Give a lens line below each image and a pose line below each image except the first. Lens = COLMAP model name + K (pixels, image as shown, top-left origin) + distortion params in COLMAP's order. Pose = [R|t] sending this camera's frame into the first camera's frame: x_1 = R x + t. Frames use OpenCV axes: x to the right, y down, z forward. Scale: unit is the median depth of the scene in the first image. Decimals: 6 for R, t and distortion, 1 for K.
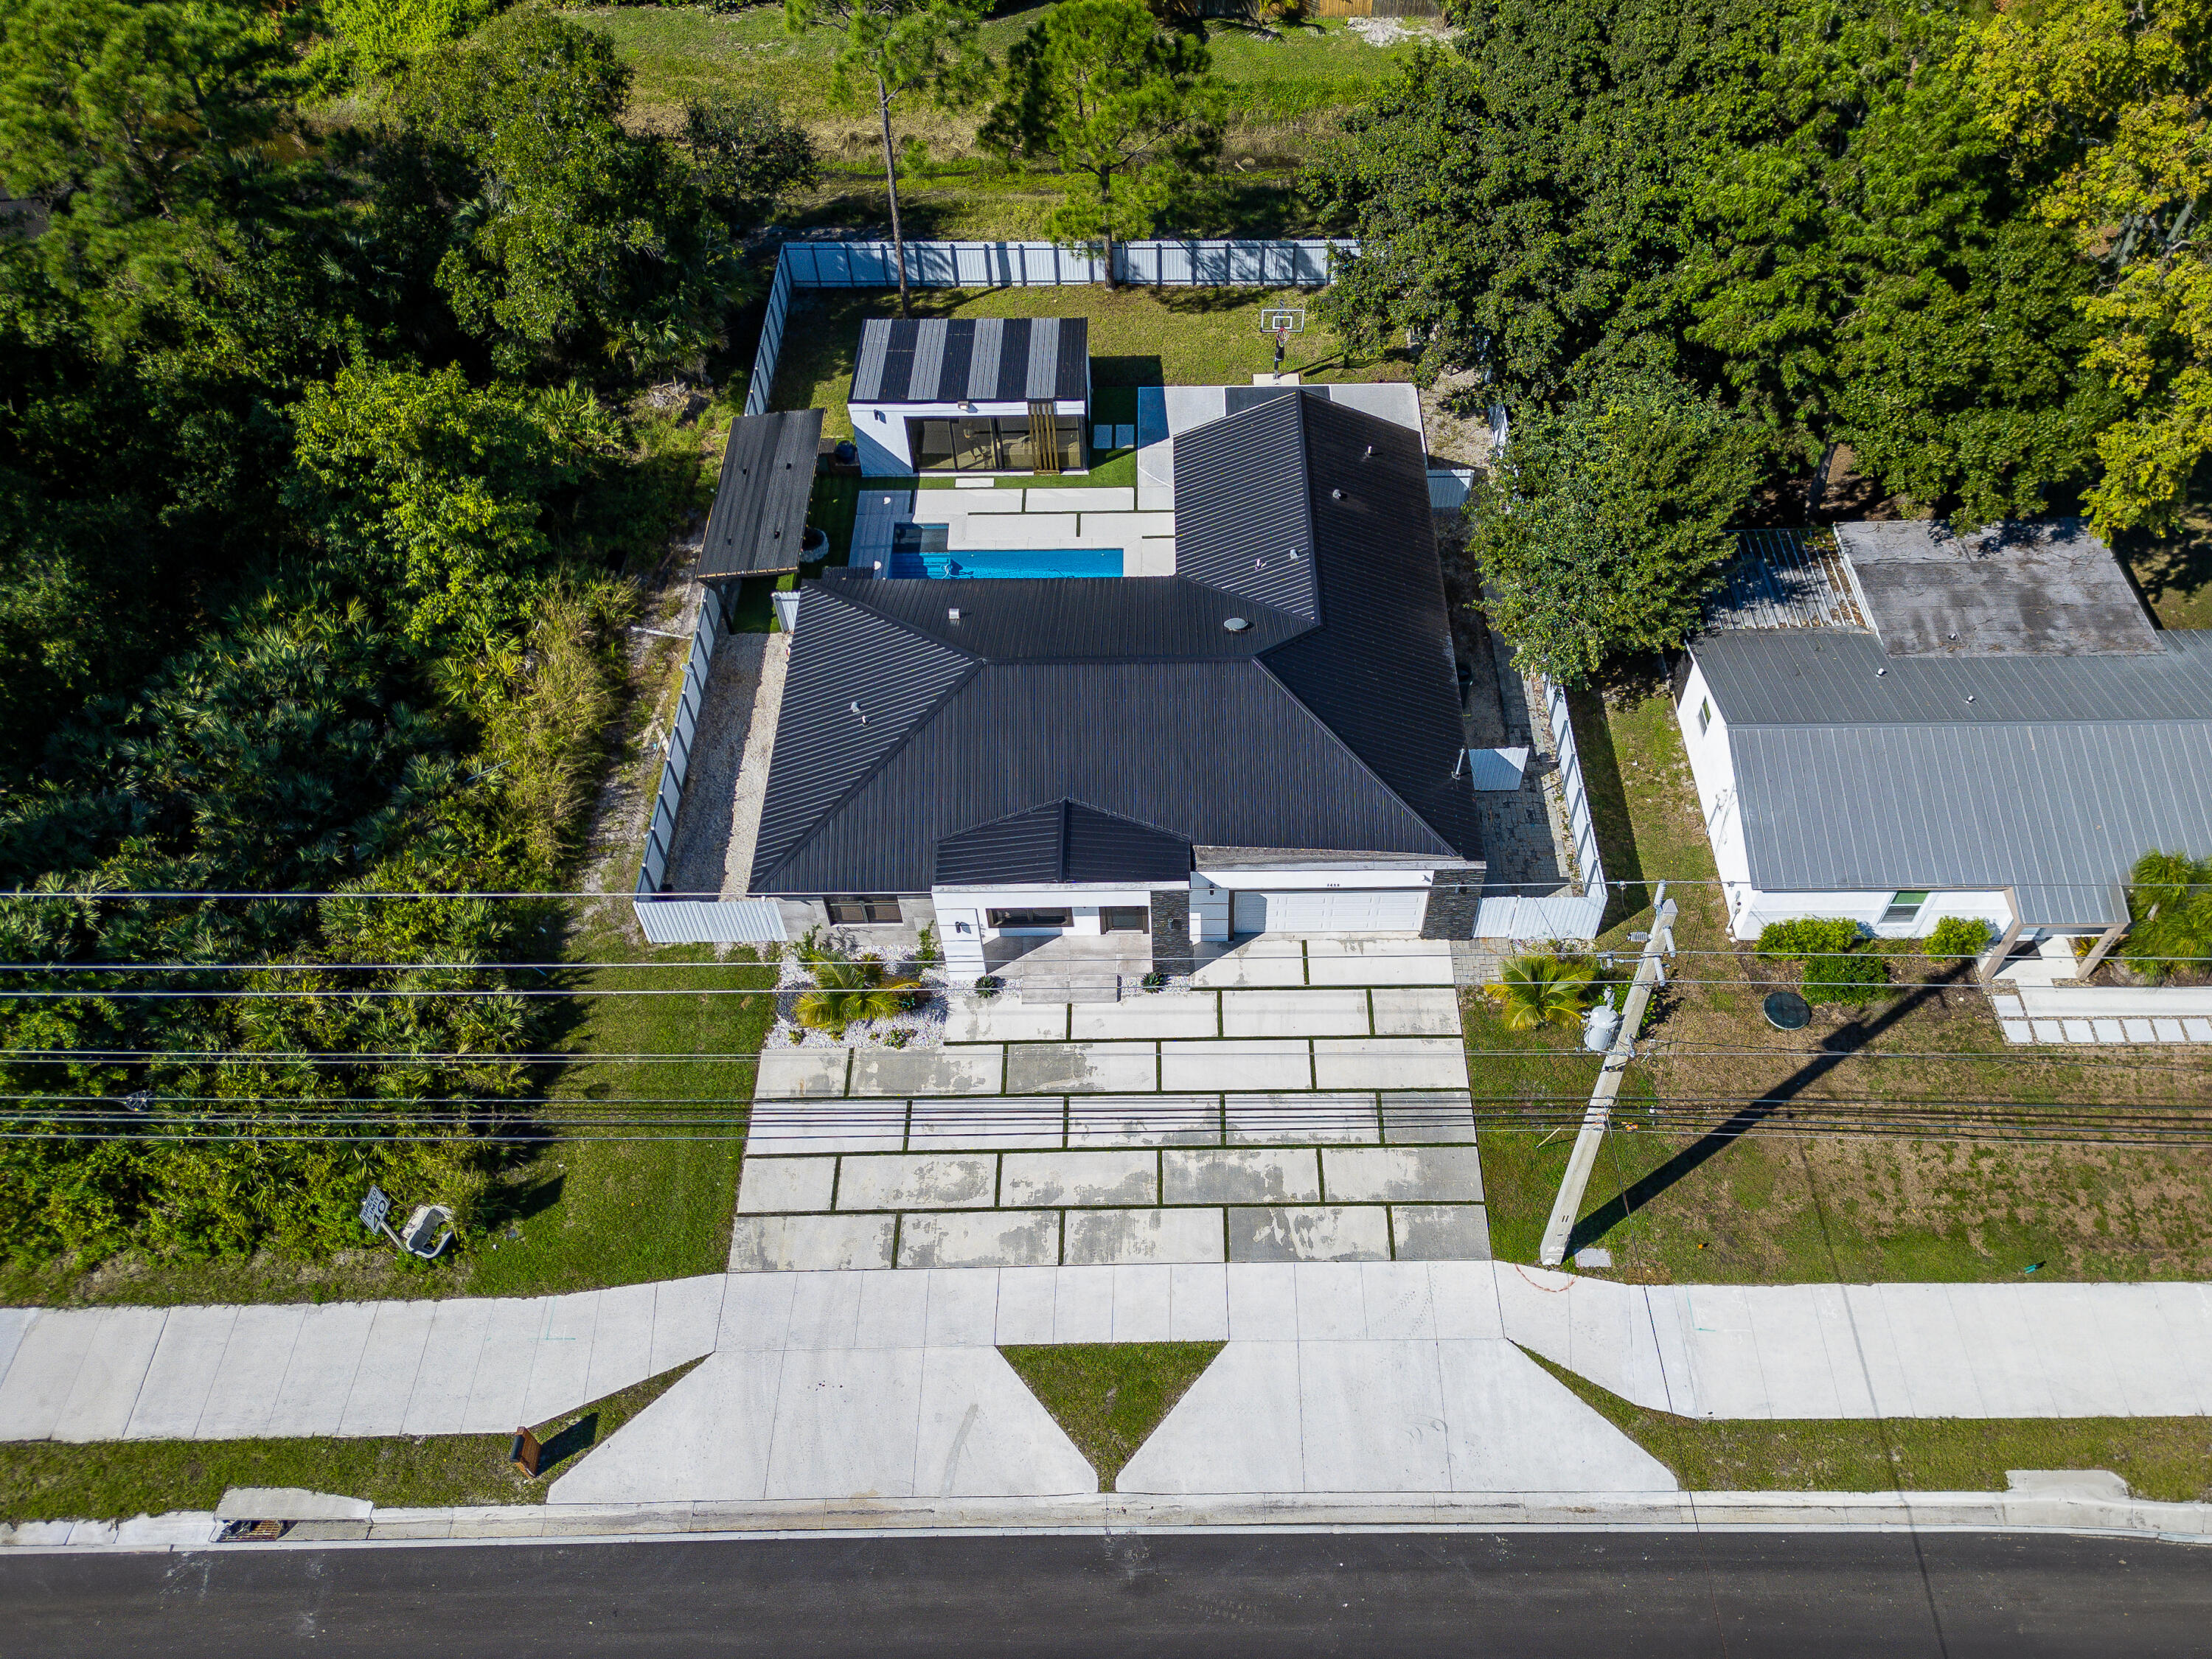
lens RADIAL K [[1698.3, 0, 1179.9], [0, 1698.3, 866.3], [0, 0, 1]] dist [0.049245, -0.021410]
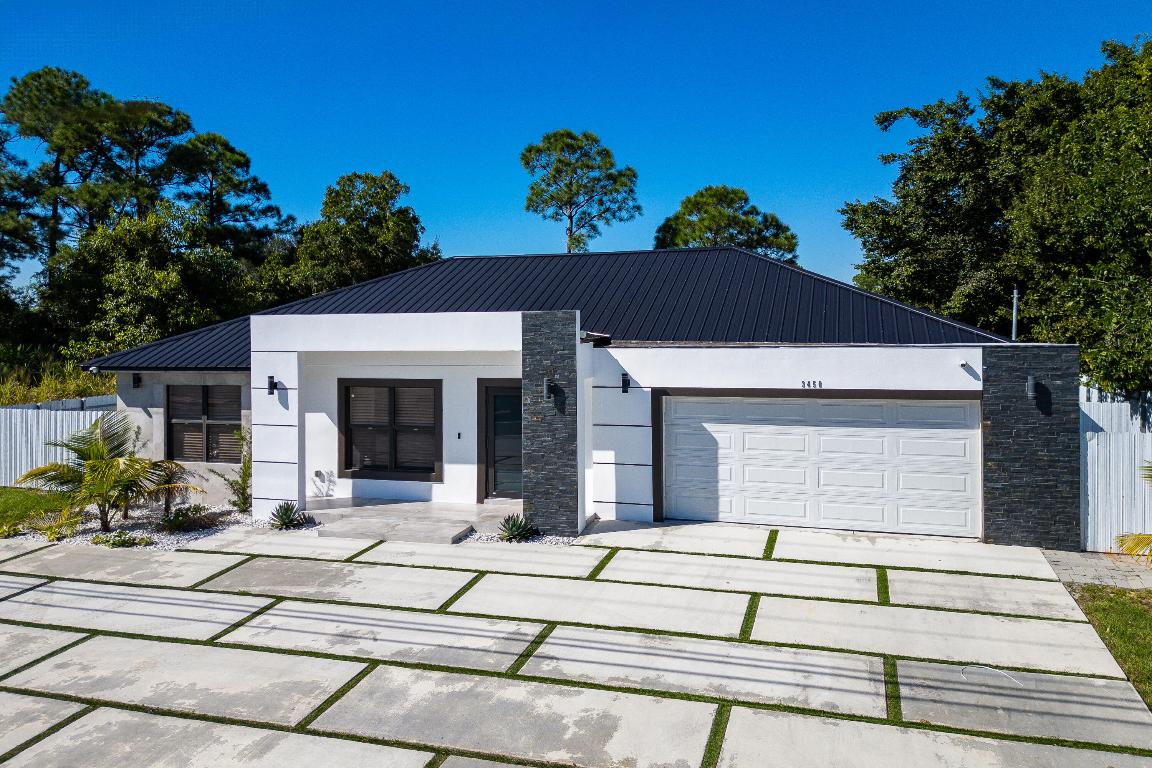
lens RADIAL K [[863.9, 0, 584.0], [0, 863.9, 374.9], [0, 0, 1]] dist [0.029693, -0.013052]
pose [[0.951304, 0.009610, -0.308104, 0.107064], [-0.239248, 0.653273, -0.718328, 0.257490], [0.194373, 0.757062, 0.623760, 0.769174]]
